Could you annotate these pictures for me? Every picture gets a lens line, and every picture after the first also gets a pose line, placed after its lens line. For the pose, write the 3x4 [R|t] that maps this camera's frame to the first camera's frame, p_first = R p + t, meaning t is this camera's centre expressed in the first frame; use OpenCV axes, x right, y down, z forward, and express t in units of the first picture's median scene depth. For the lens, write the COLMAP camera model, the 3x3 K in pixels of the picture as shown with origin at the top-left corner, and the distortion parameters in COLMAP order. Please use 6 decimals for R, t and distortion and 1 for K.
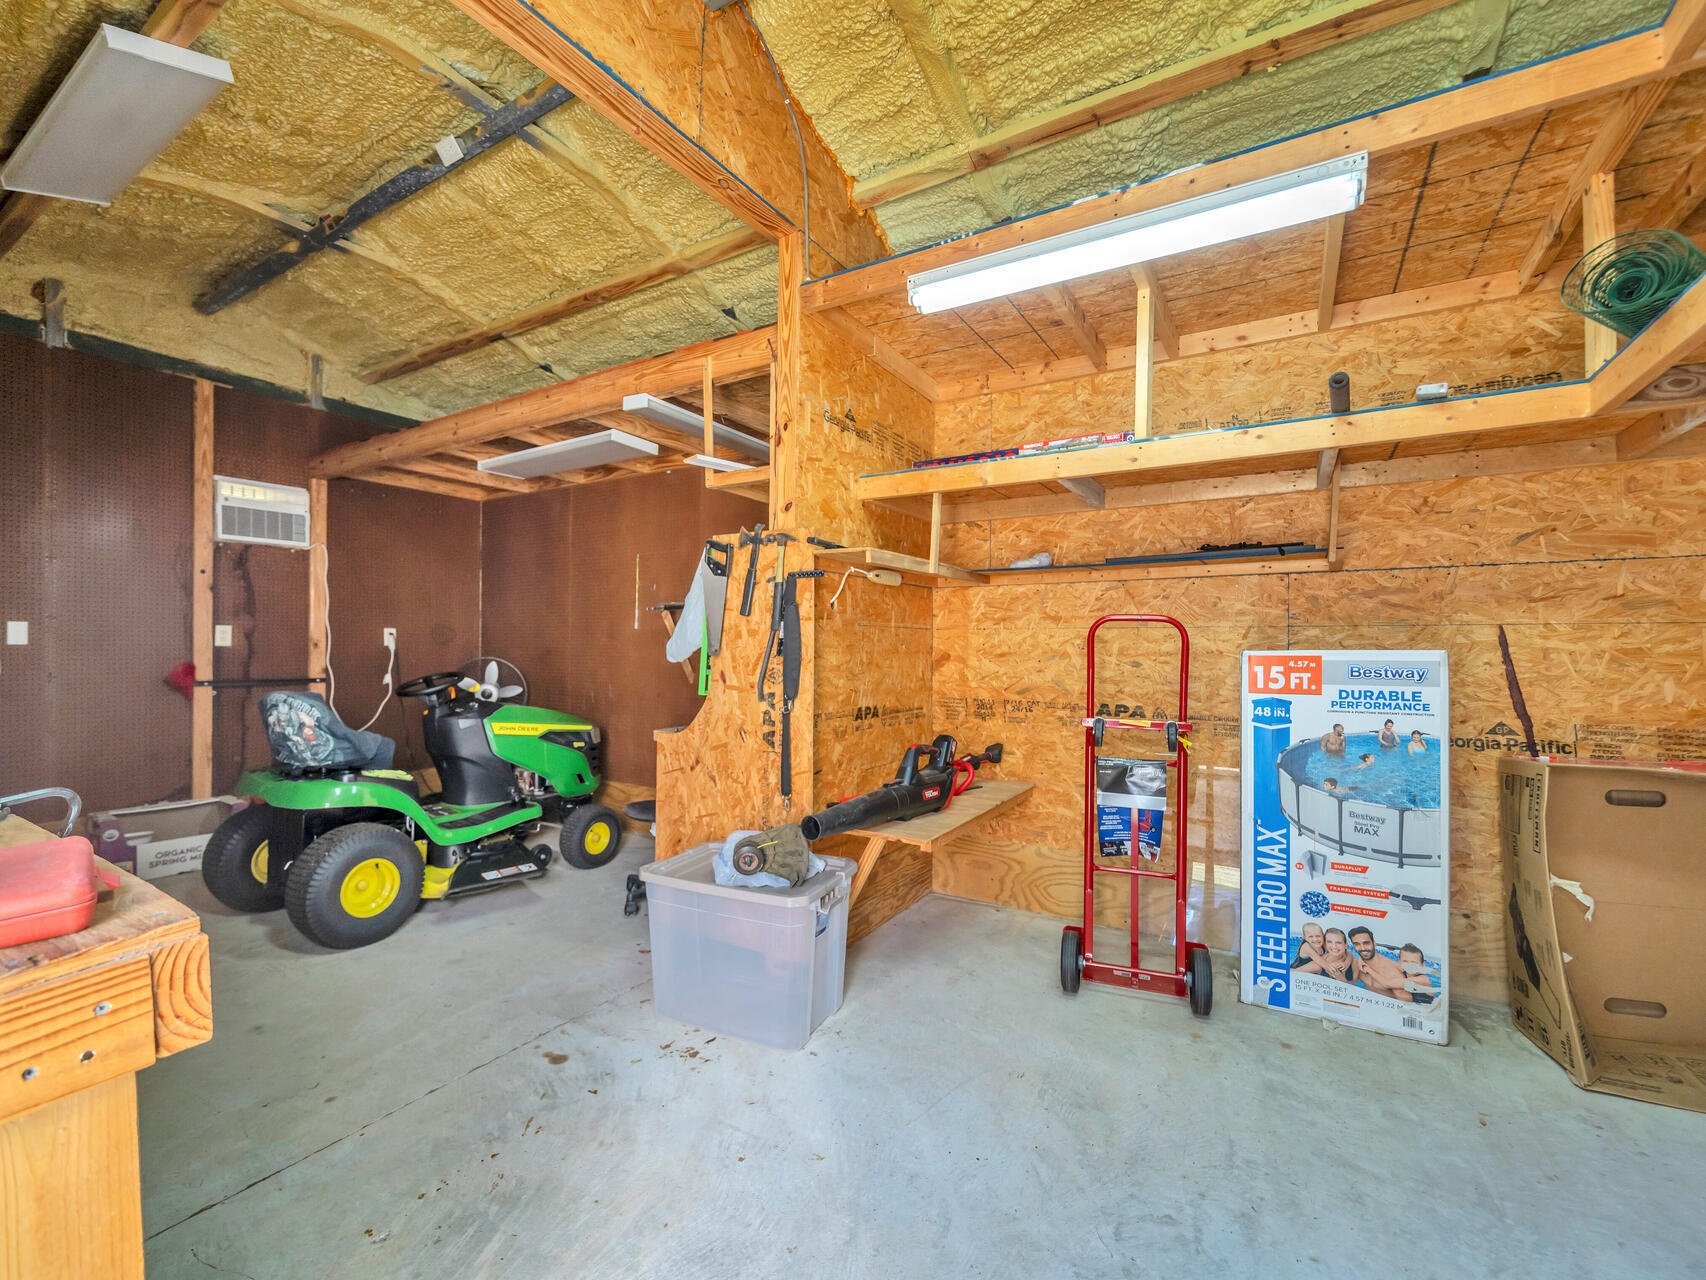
lens RADIAL K [[723.9, 0, 833.1], [0, 723.9, 650.1], [0, 0, 1]] dist [-0.002861, -0.000272]
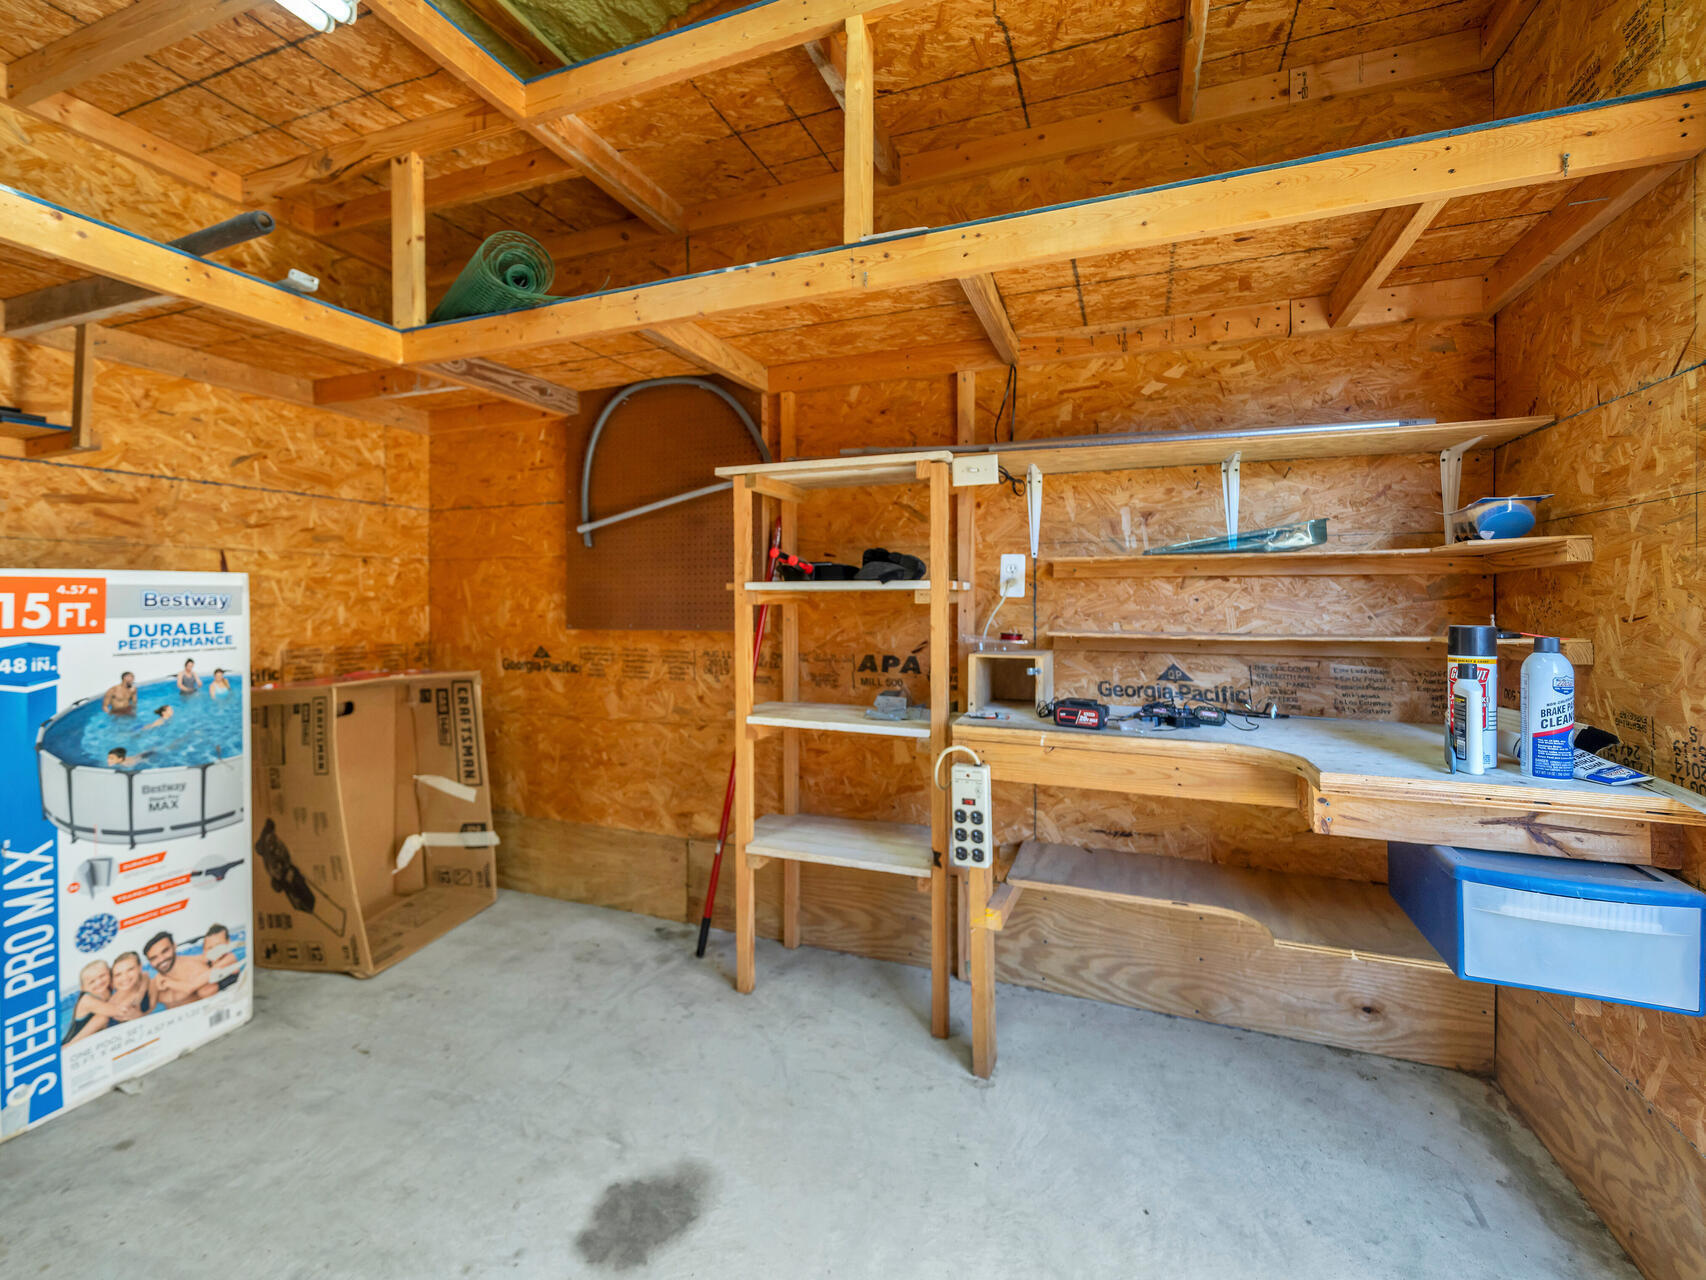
lens RADIAL K [[747.6, 0, 847.9], [0, 747.6, 594.9], [0, 0, 1]] dist [-0.001443, -0.000482]
pose [[-0.154269, -0.003296, 0.988023, -0.157994], [0.002220, 0.999991, 0.003682, 0.023191], [-0.988026, 0.002761, -0.154261, 0.390787]]
